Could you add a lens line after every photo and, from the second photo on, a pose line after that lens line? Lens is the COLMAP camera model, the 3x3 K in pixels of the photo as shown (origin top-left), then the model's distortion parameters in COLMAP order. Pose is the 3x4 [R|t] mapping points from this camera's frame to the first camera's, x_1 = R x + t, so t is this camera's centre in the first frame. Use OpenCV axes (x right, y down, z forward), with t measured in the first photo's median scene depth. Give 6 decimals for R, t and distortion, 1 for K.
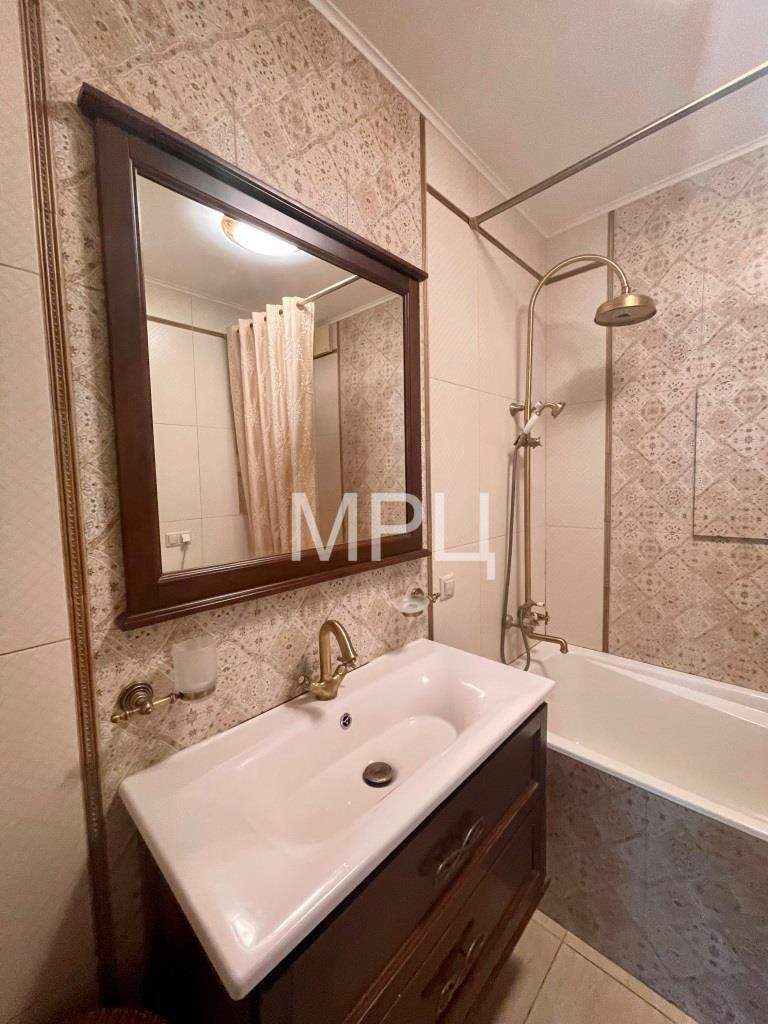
lens RADIAL K [[415.6, 0, 385.2], [0, 415.6, 512.0], [0, 0, 1]] dist [0.000071, 0.000411]
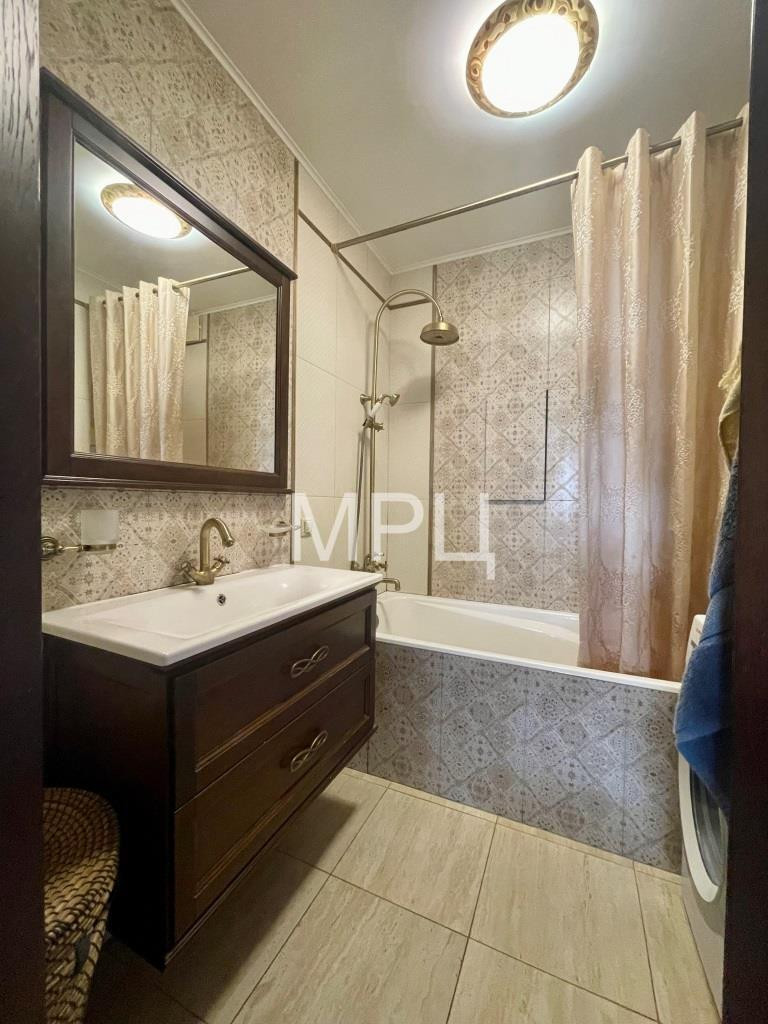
lens RADIAL K [[415.6, 0, 382.4], [0, 415.6, 509.9], [0, 0, 1]] dist [0.000071, 0.000411]
pose [[0.948303, 0.033713, 0.315570, -0.025706], [-0.014887, 0.997973, -0.061877, 0.195115], [-0.317016, 0.053980, 0.946883, -0.227756]]
